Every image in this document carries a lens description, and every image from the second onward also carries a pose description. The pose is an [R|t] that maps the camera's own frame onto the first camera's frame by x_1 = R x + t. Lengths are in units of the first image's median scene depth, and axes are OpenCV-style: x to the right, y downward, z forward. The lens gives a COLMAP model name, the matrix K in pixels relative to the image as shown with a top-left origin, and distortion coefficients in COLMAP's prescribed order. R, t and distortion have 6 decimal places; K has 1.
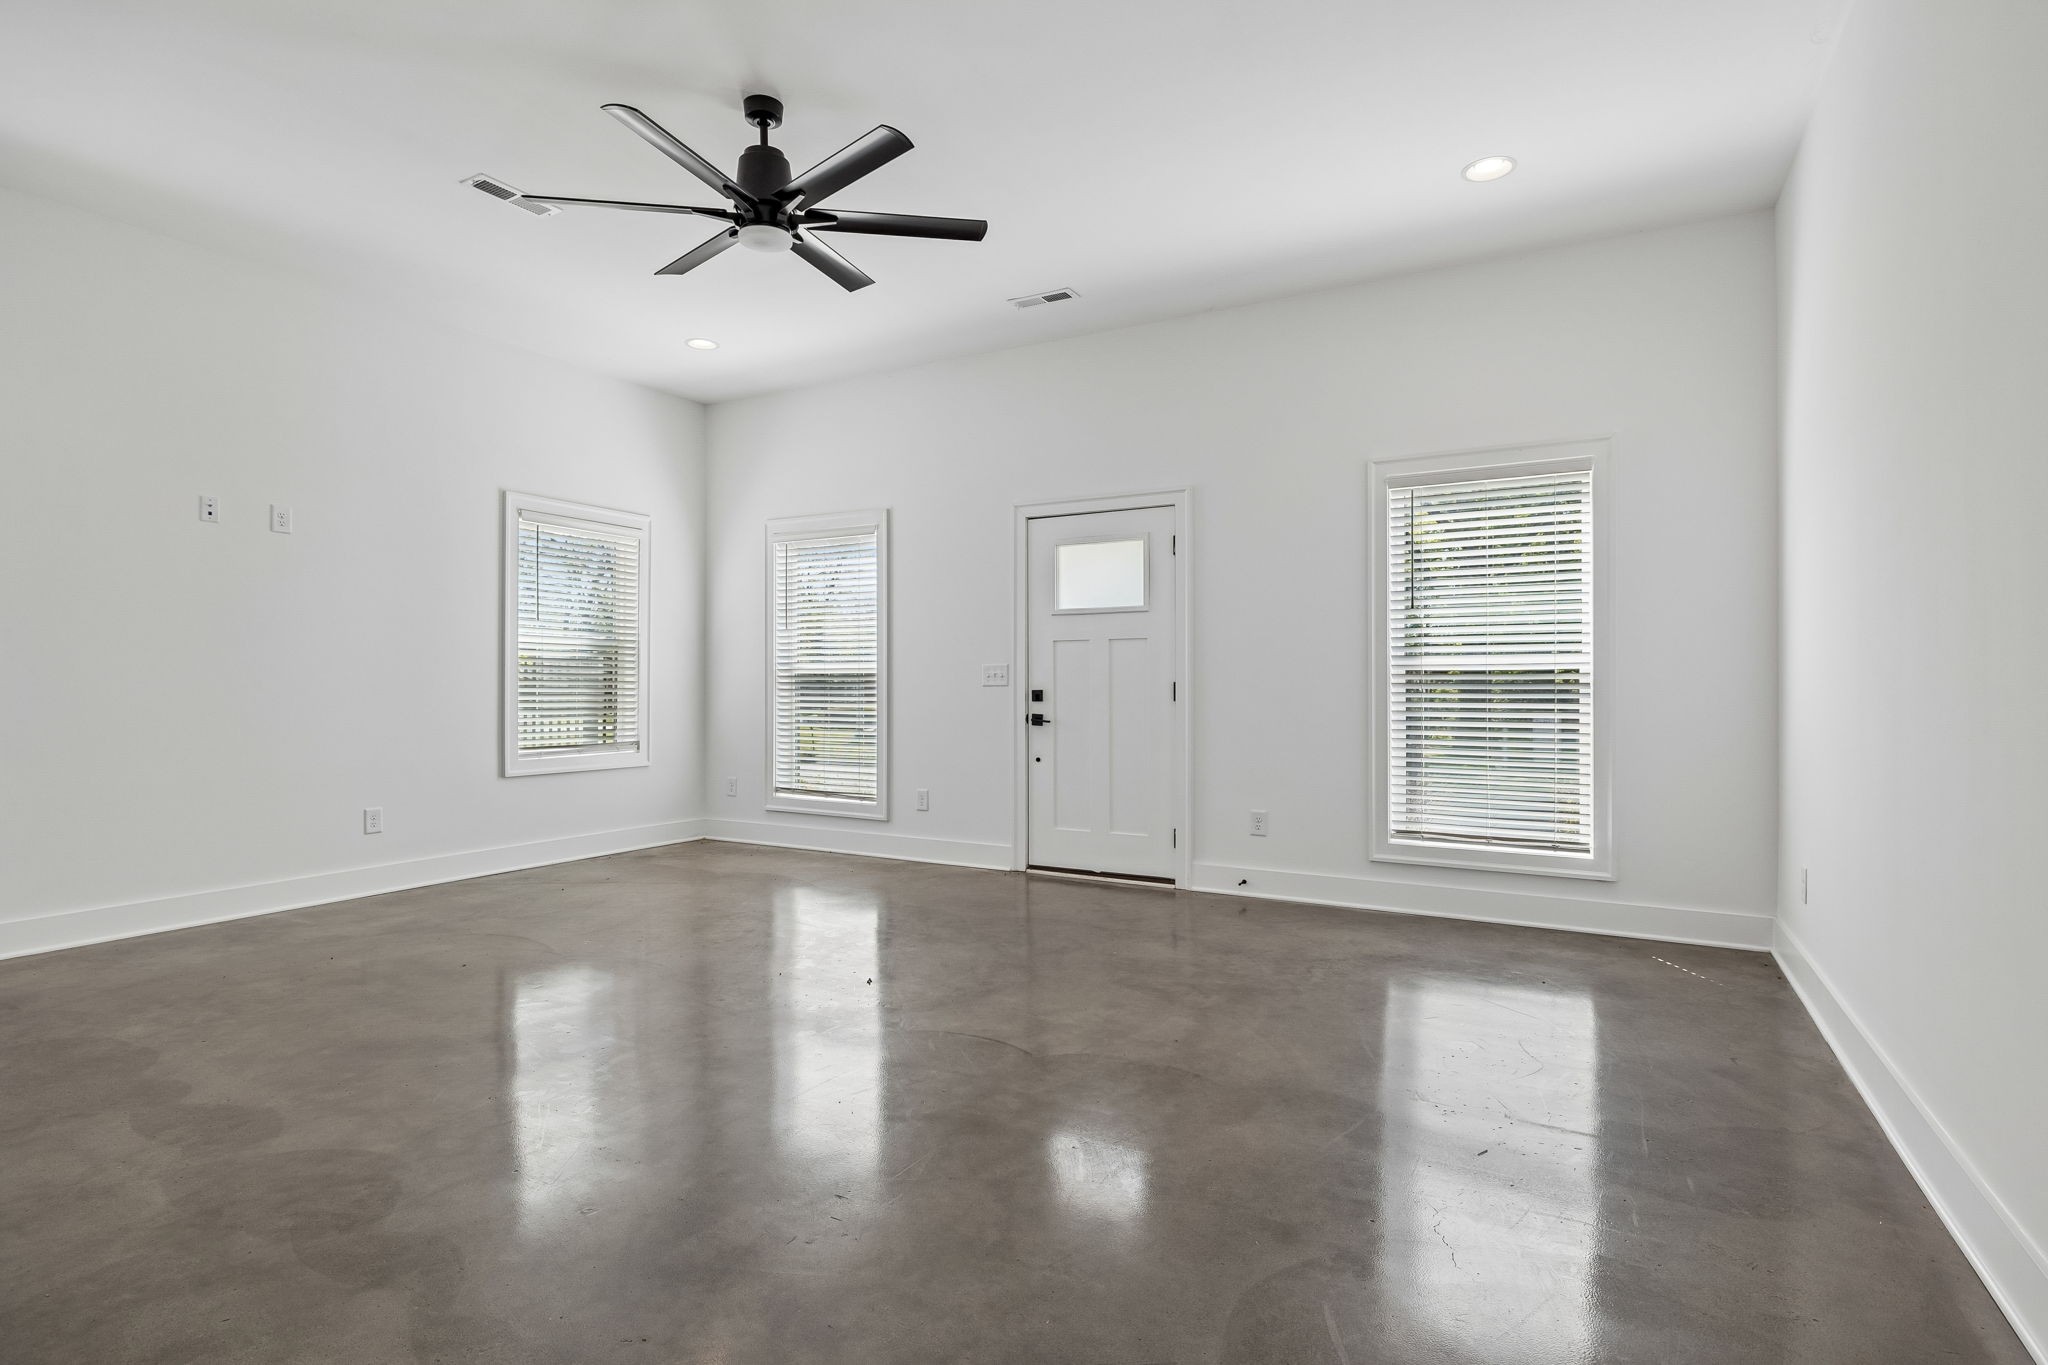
lens RADIAL K [[1017.9, 0, 1033.1], [0, 1017.9, 677.7], [0, 0, 1]] dist [-0.001283, -0.000195]
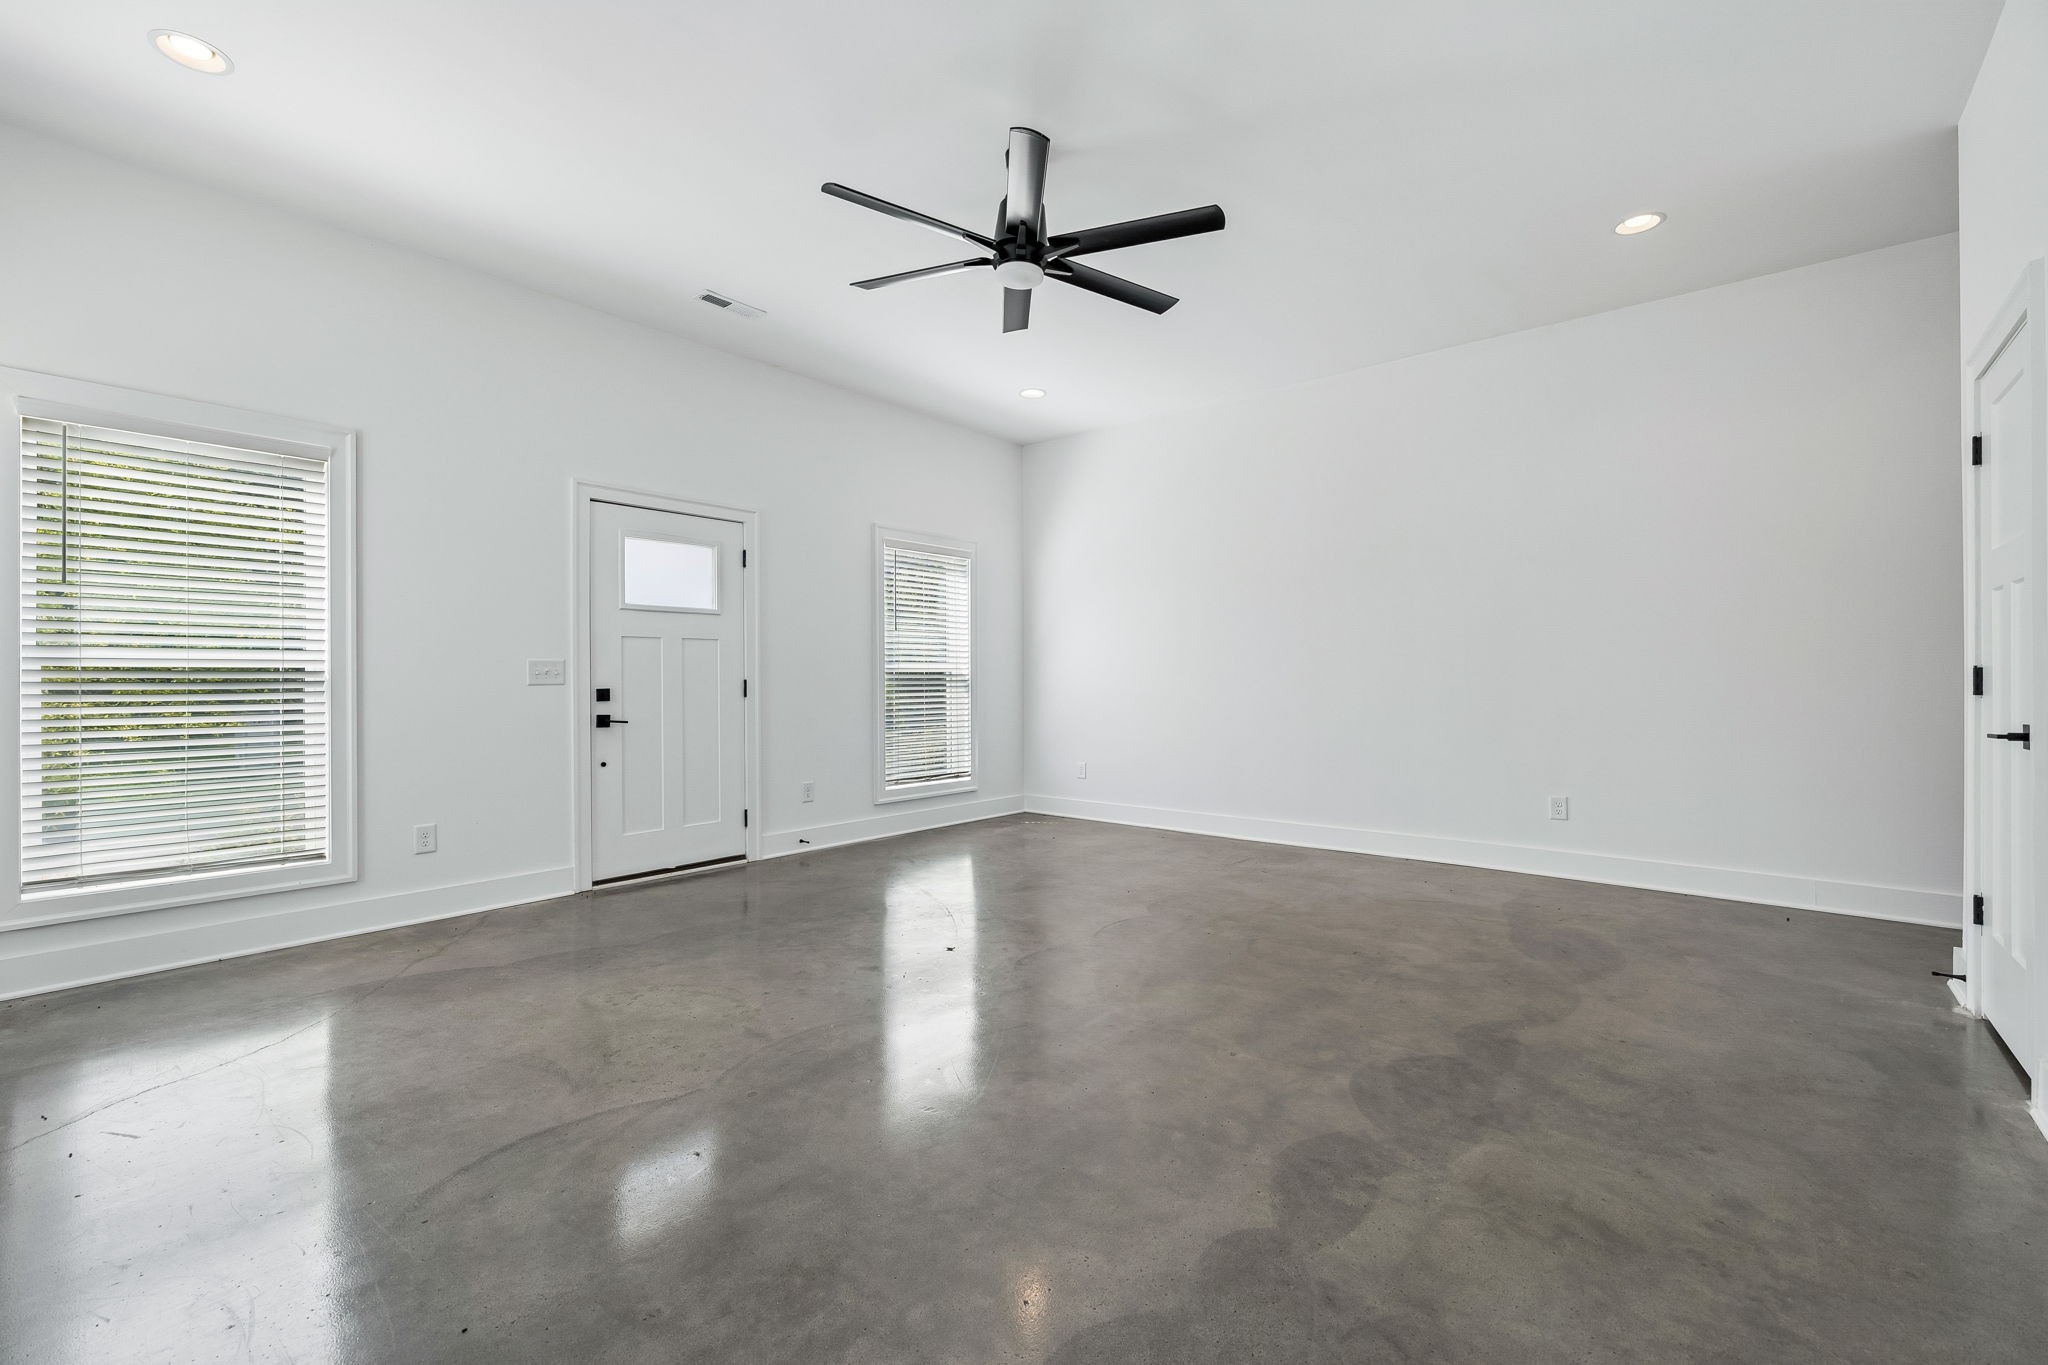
lens RADIAL K [[859.4, 0, 1024.1], [0, 859.4, 676.8], [0, 0, 1]] dist [0.002185, 0.000385]
pose [[0.183104, 0.001354, 0.983093, -0.728184], [-0.003042, 0.999995, -0.000811, 0.000640], [-0.983089, -0.002842, 0.183108, 0.511982]]
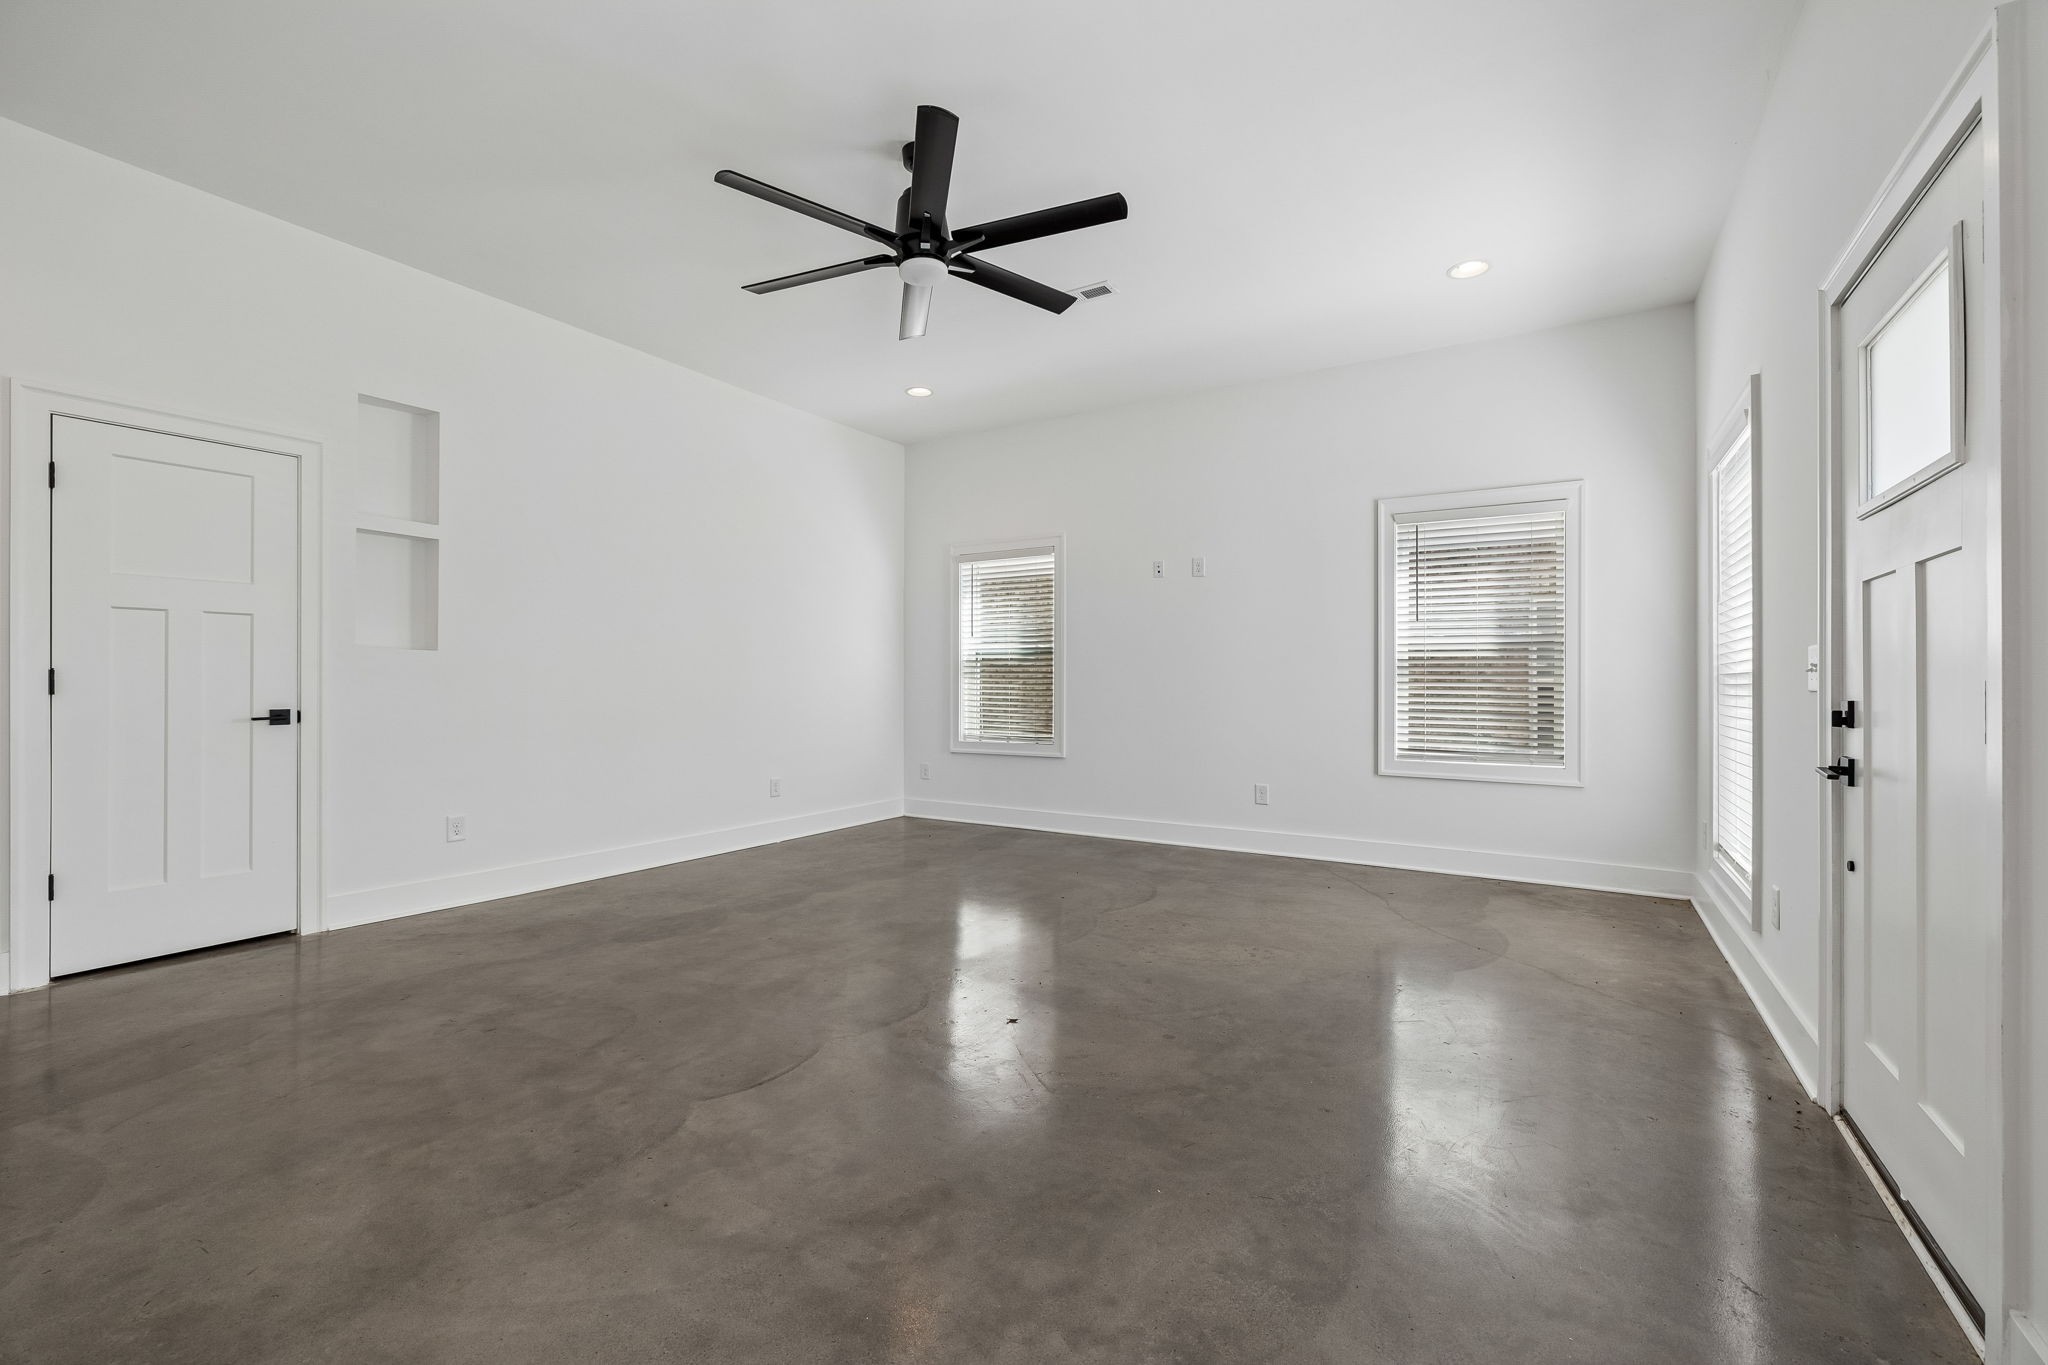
lens RADIAL K [[859.4, 0, 1024.1], [0, 859.4, 676.8], [0, 0, 1]] dist [0.002185, 0.000385]
pose [[-0.042955, -0.006800, -0.999054, 0.399810], [0.001787, 0.999975, -0.006883, 0.003069], [0.999075, -0.002081, -0.042942, 0.711511]]
